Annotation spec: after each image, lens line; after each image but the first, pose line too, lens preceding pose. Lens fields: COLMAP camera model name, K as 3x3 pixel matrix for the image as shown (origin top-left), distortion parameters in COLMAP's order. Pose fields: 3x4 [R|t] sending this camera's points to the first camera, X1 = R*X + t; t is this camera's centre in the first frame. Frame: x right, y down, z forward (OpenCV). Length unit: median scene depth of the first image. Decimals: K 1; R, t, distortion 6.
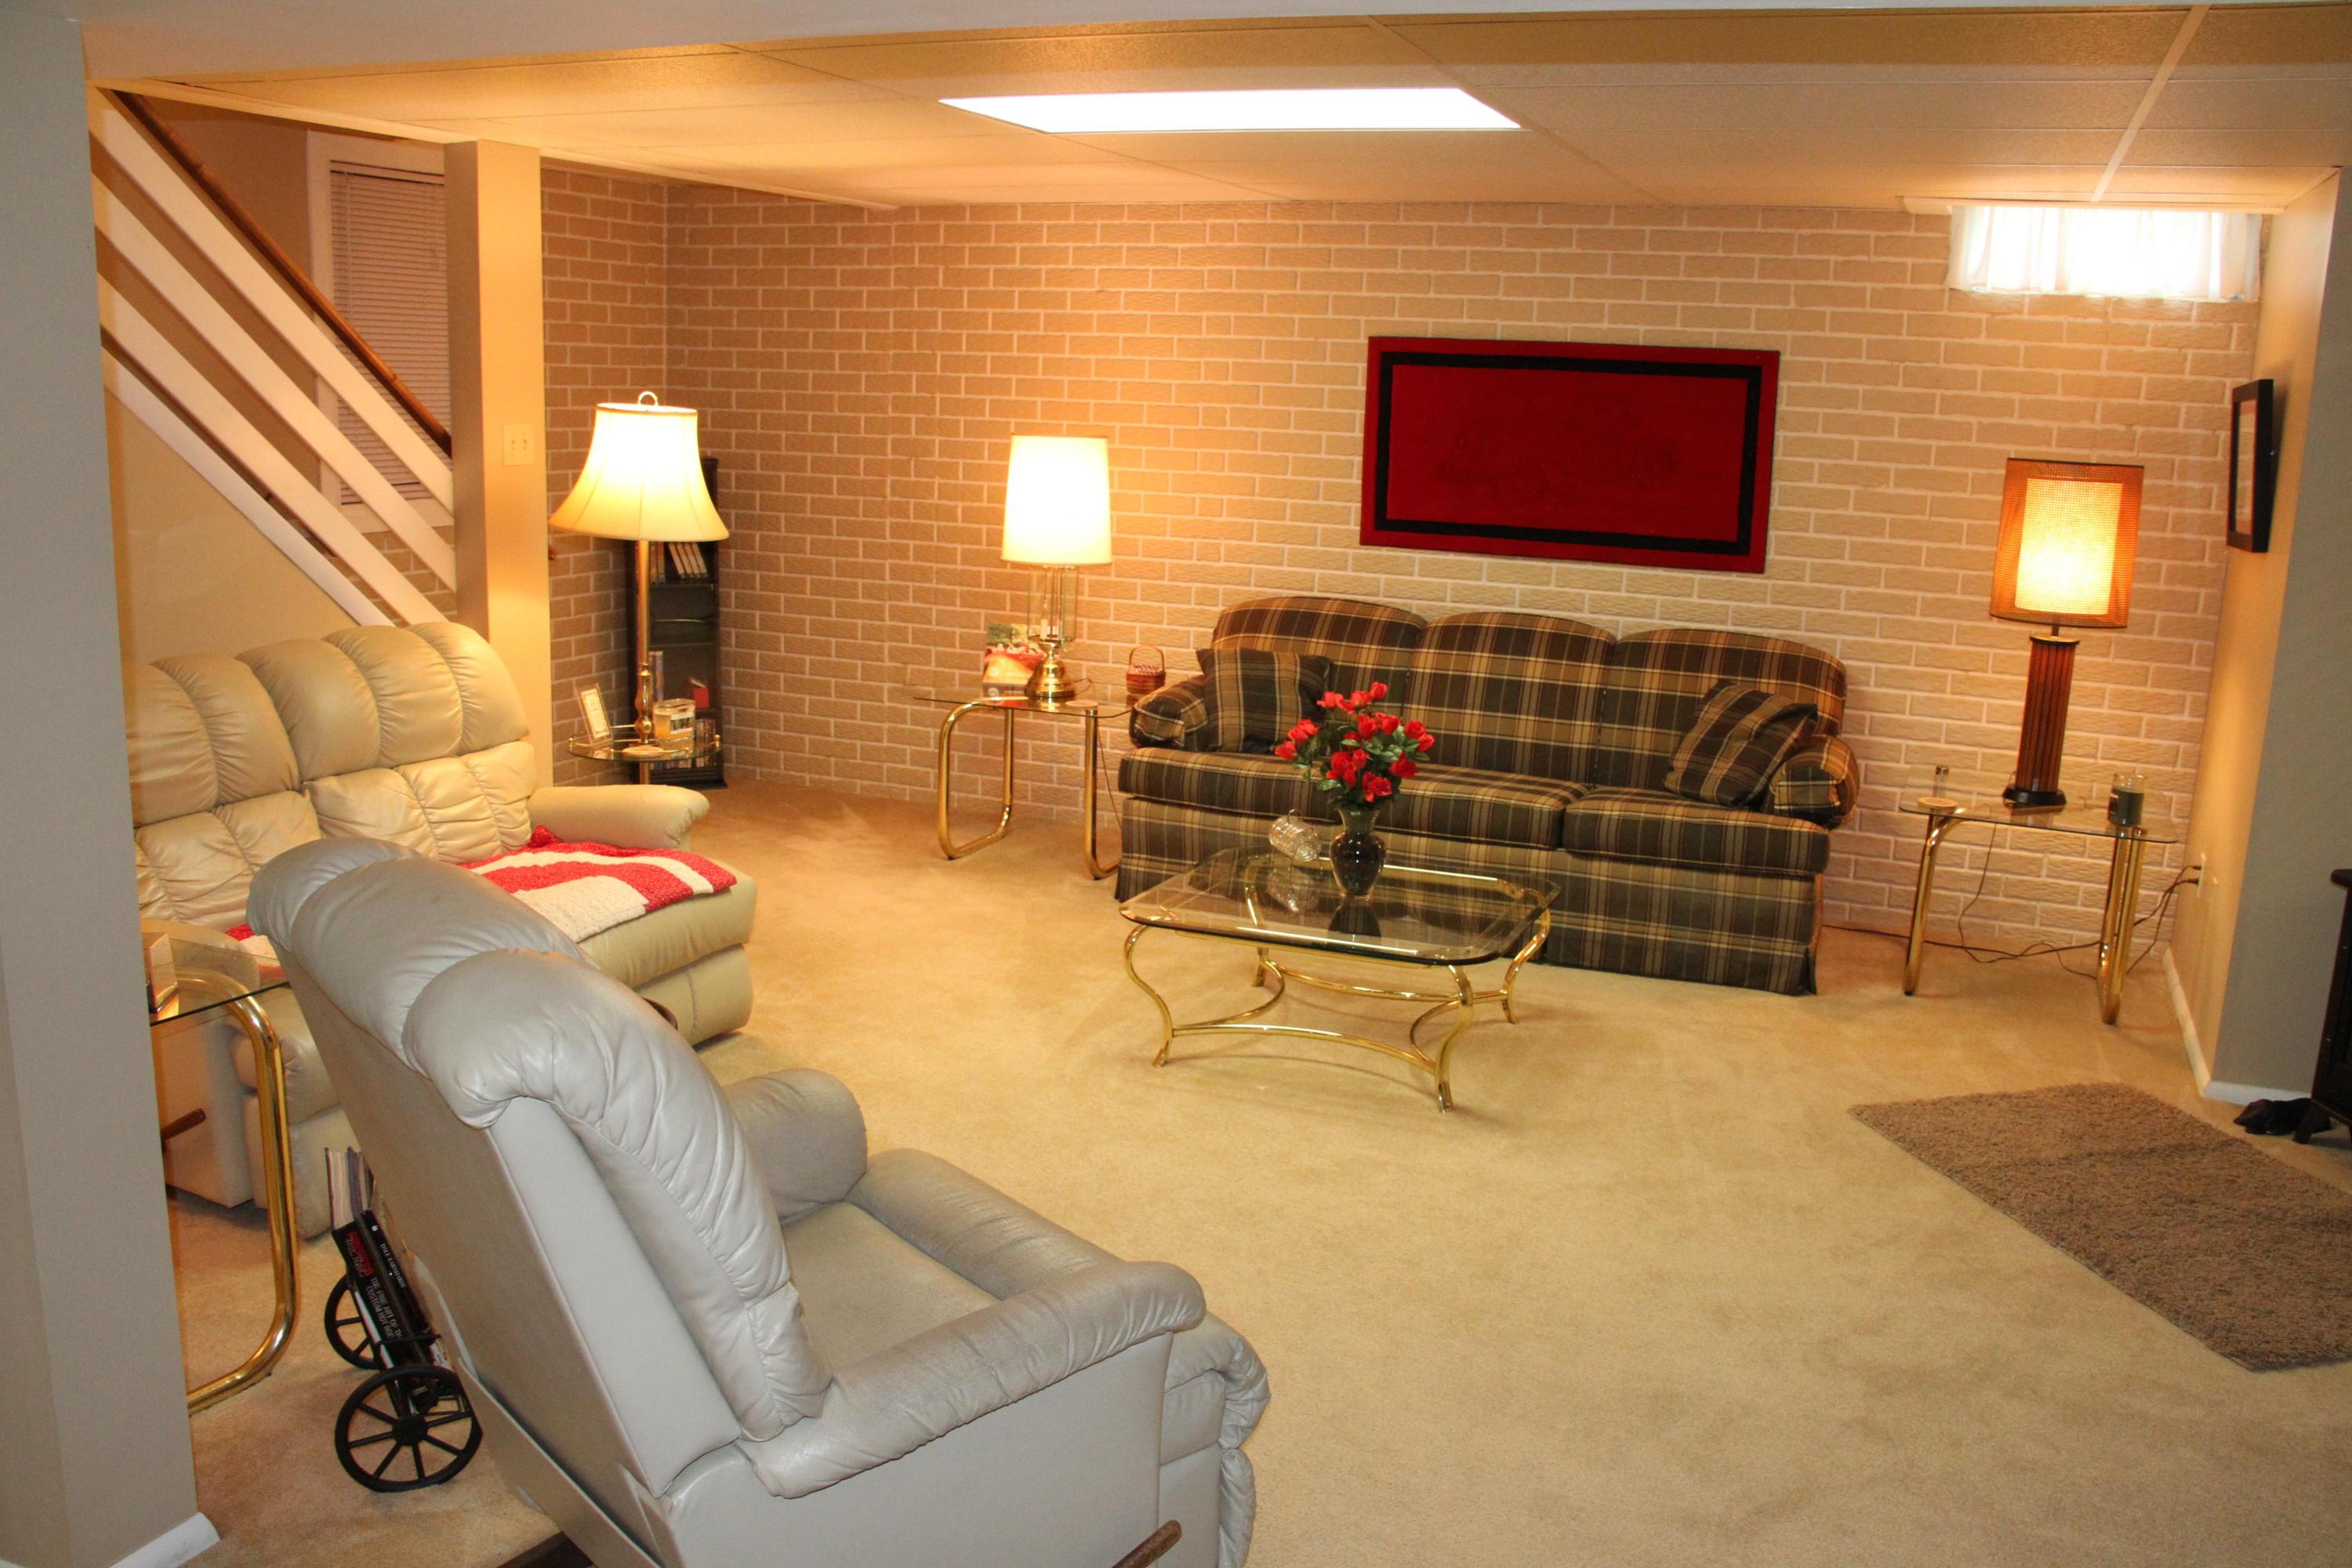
lens RADIAL K [[1915.7, 0, 1176.0], [0, 1915.7, 784.0], [0, 0, 1]] dist [-0.184183, 0.151254]
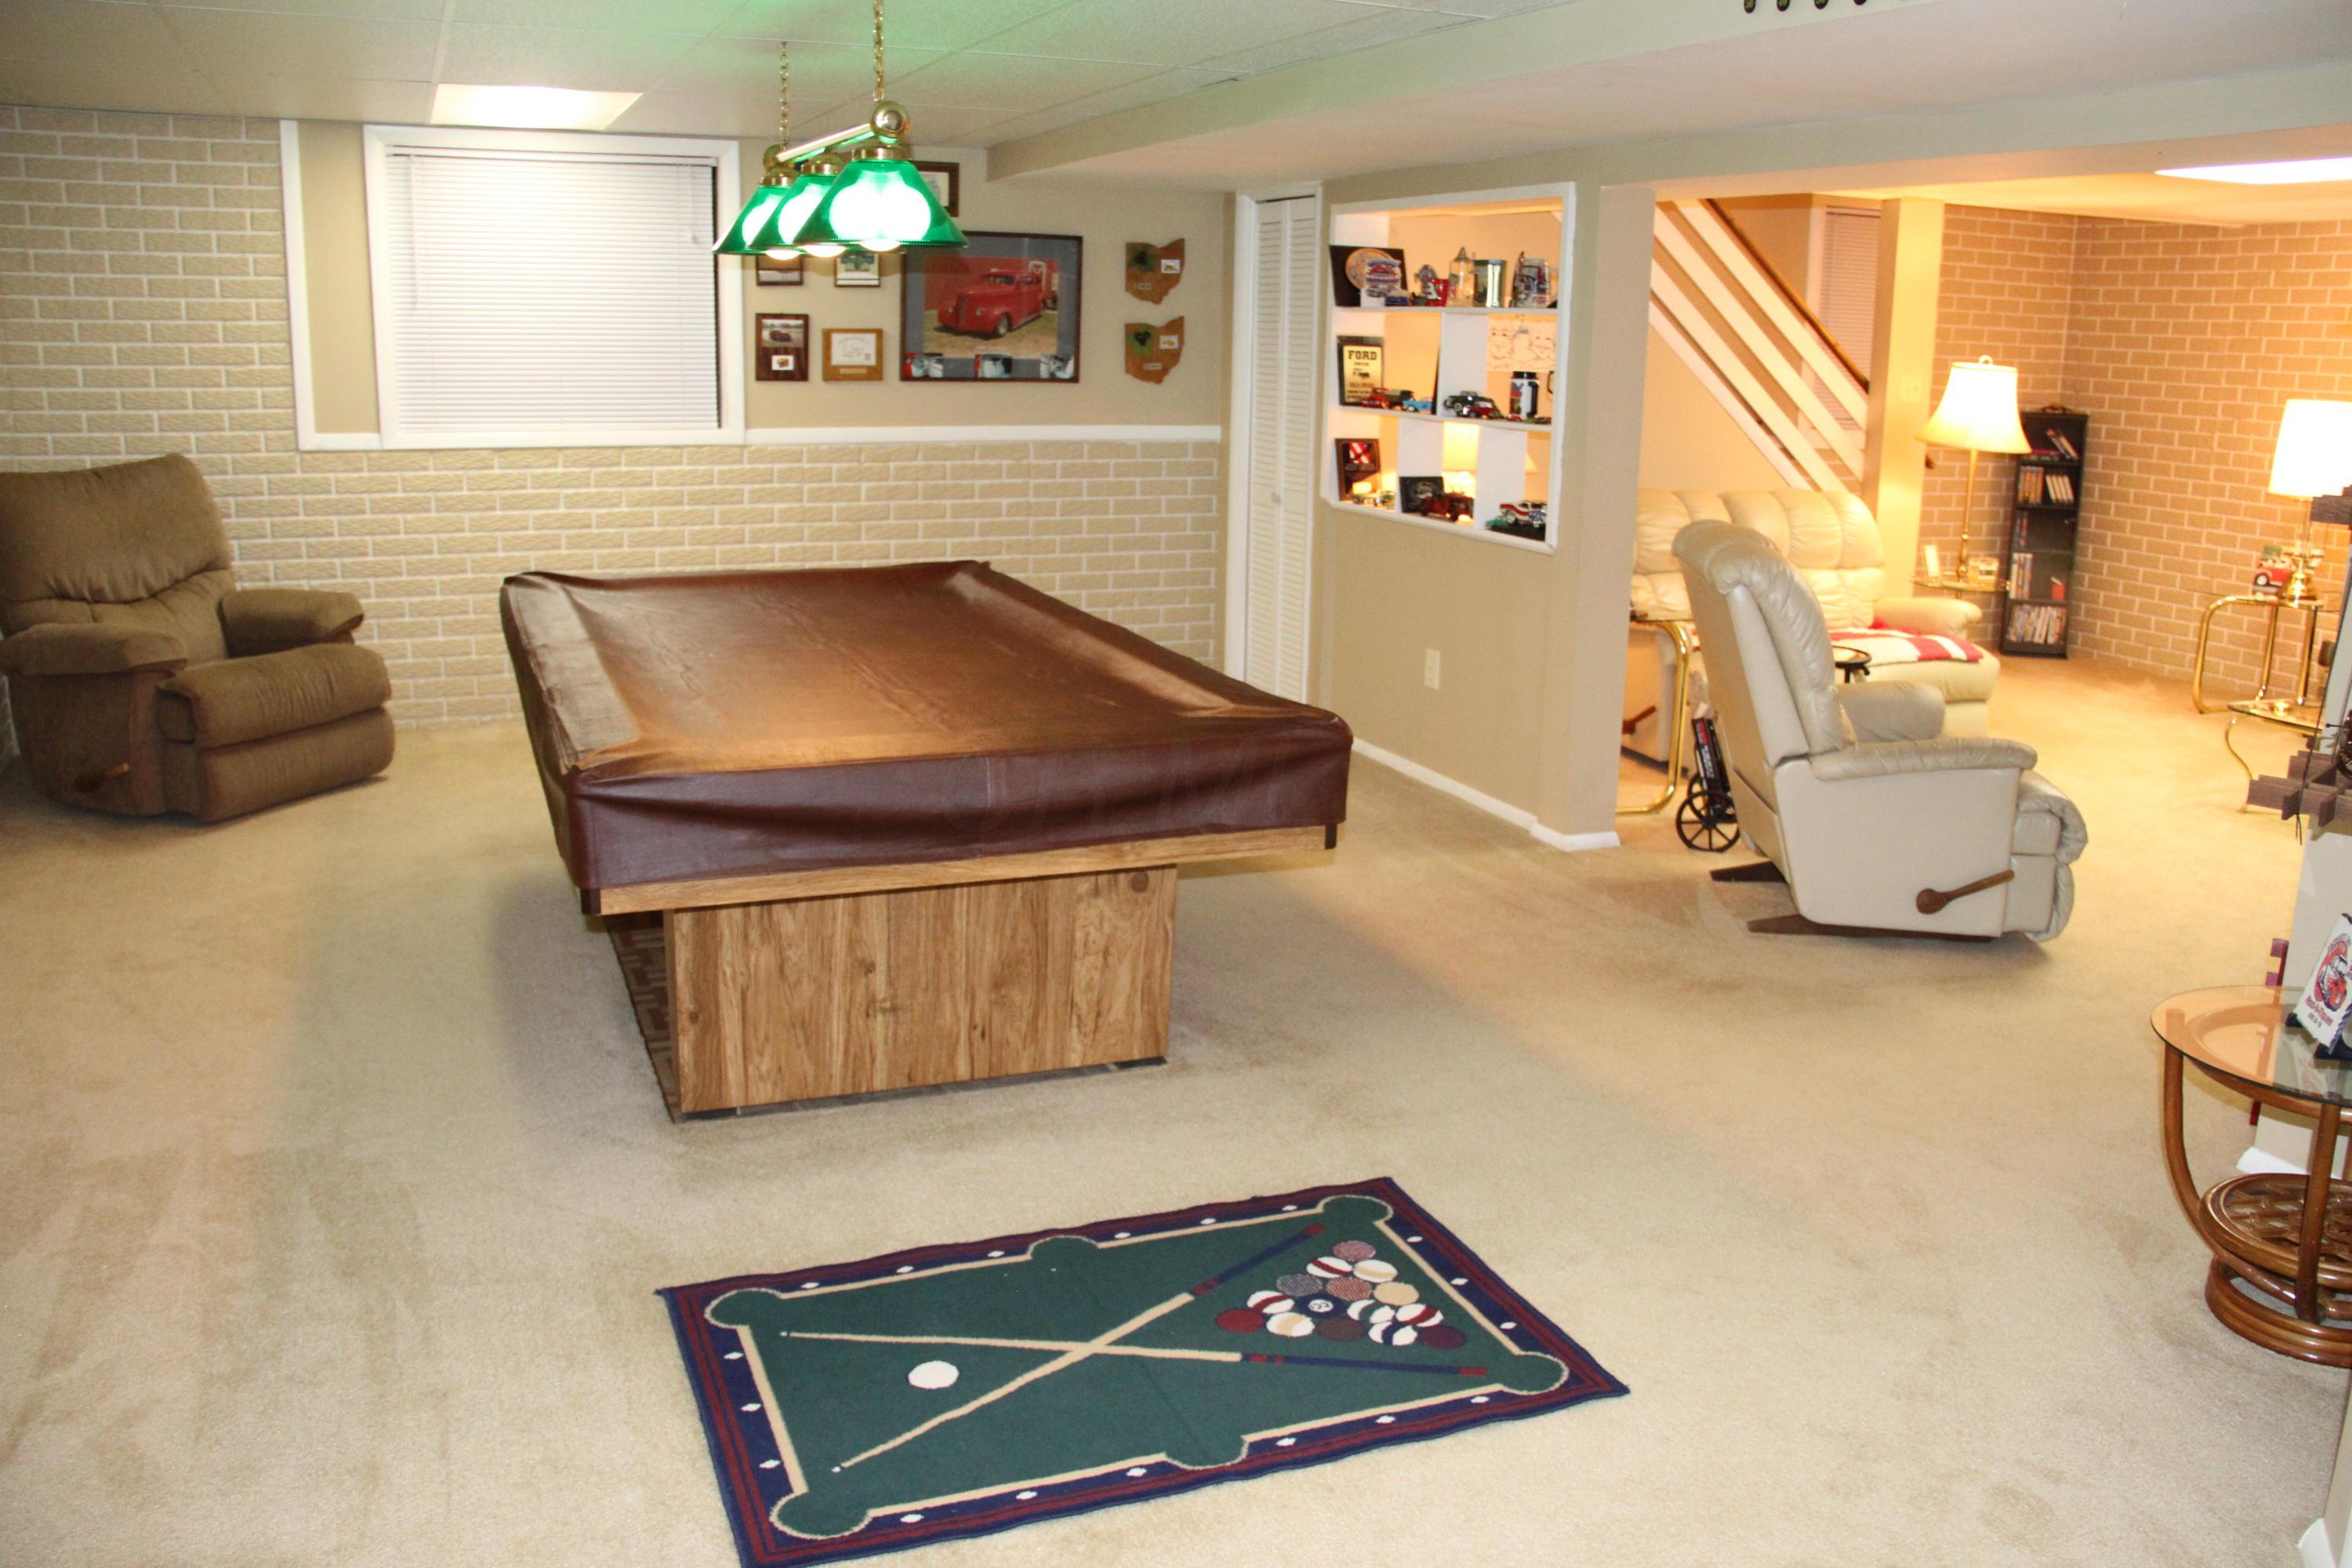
lens RADIAL K [[1915.7, 0, 1176.0], [0, 1915.7, 784.0], [0, 0, 1]] dist [-0.184183, 0.151254]
pose [[0.698618, 0.146363, -0.700365, 0.279804], [-0.142171, 0.987732, 0.064600, 0.103782], [0.701228, 0.054441, 0.710856, -0.409954]]
